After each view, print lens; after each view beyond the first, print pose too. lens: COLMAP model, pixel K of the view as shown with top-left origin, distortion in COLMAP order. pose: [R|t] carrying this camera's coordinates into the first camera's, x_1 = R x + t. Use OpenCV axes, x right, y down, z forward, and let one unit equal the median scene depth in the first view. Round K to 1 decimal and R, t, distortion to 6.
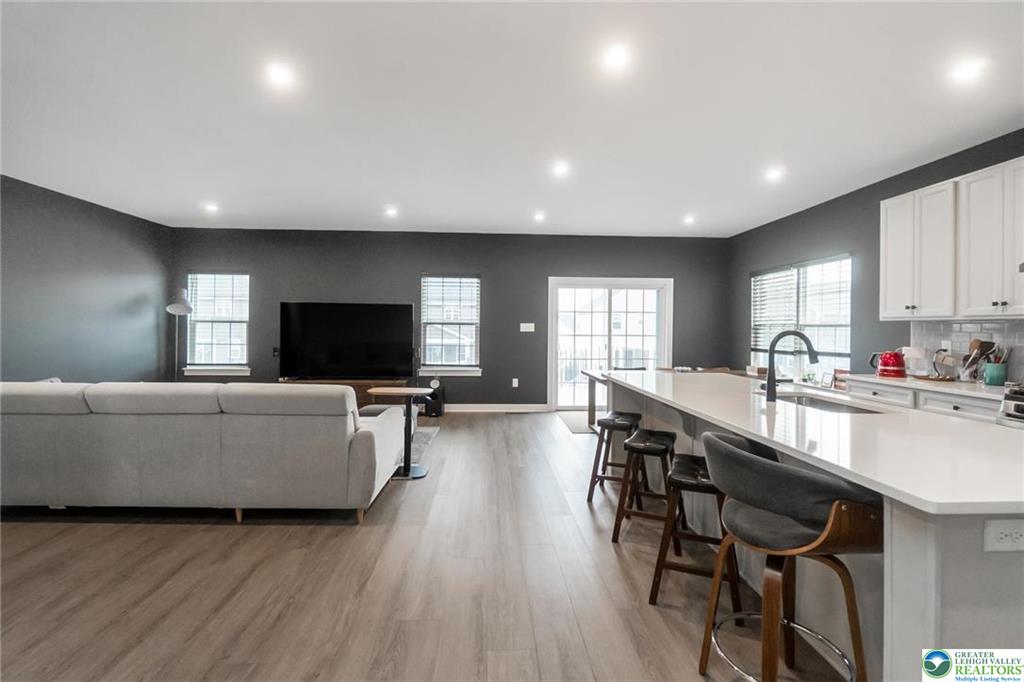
lens RADIAL K [[458.7, 0, 509.4], [0, 458.7, 333.2], [0, 0, 1]] dist [-0.002269, -0.000095]
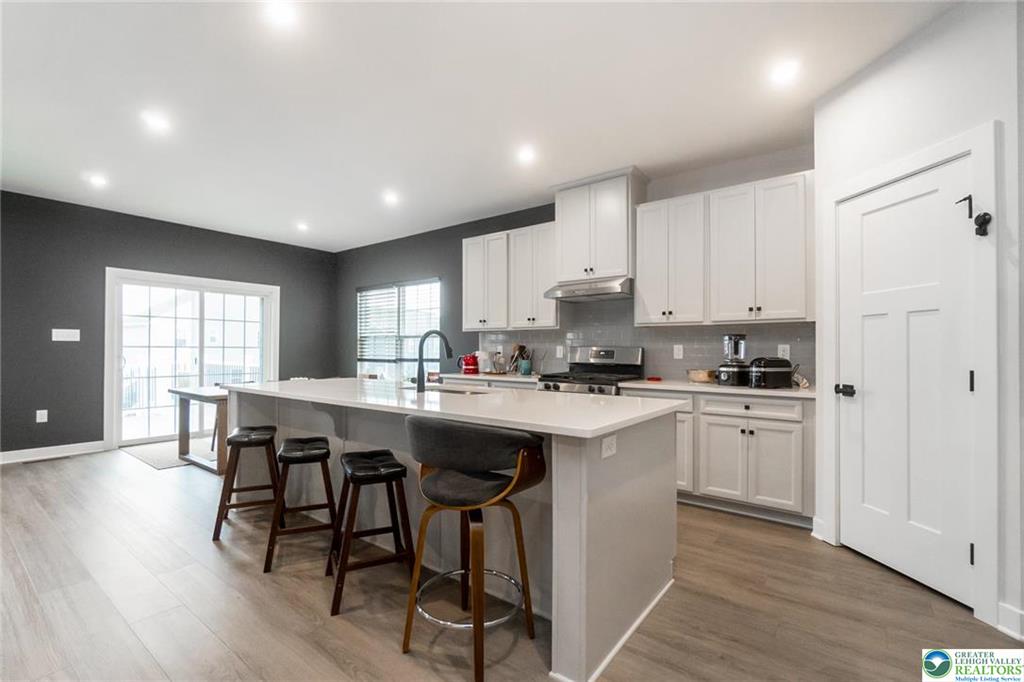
lens RADIAL K [[457.4, 0, 505.9], [0, 457.4, 348.2], [0, 0, 1]] dist [0.000043, -0.000092]
pose [[0.652052, 0.000089, 0.758174, -0.064566], [0.007979, 0.999944, -0.006979, 0.021756], [-0.758132, 0.010601, 0.652015, 0.046927]]
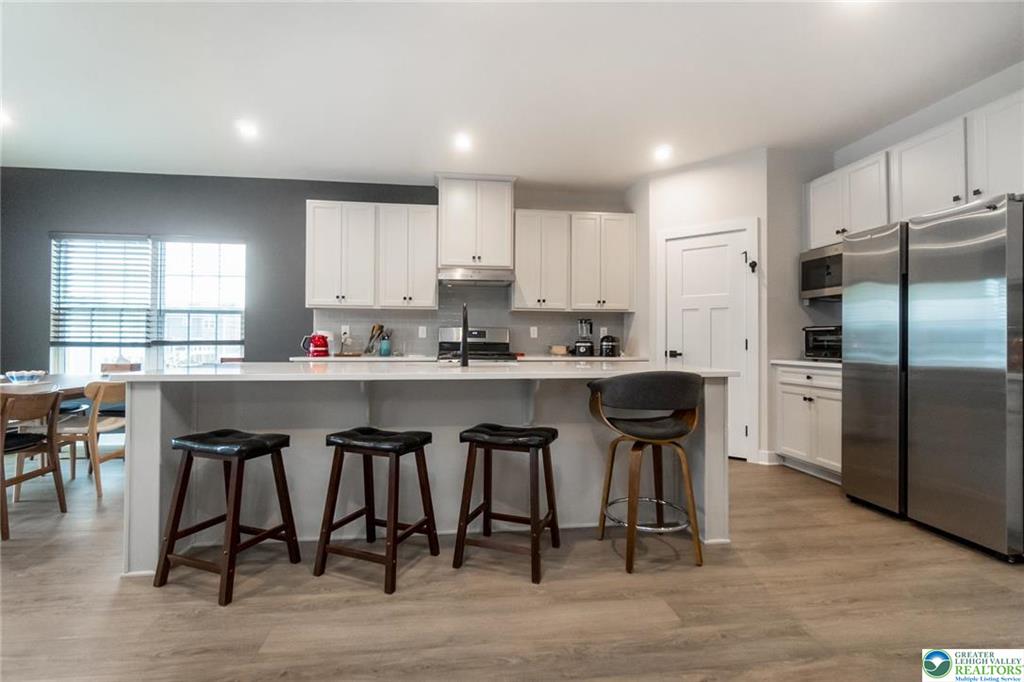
lens RADIAL K [[458.7, 0, 509.4], [0, 458.7, 333.2], [0, 0, 1]] dist [-0.002269, -0.000095]
pose [[-0.080764, 0.009706, 0.996686, -0.236253], [0.006080, 0.999939, -0.009245, 0.034517], [-0.996715, 0.005313, -0.080818, 0.427923]]
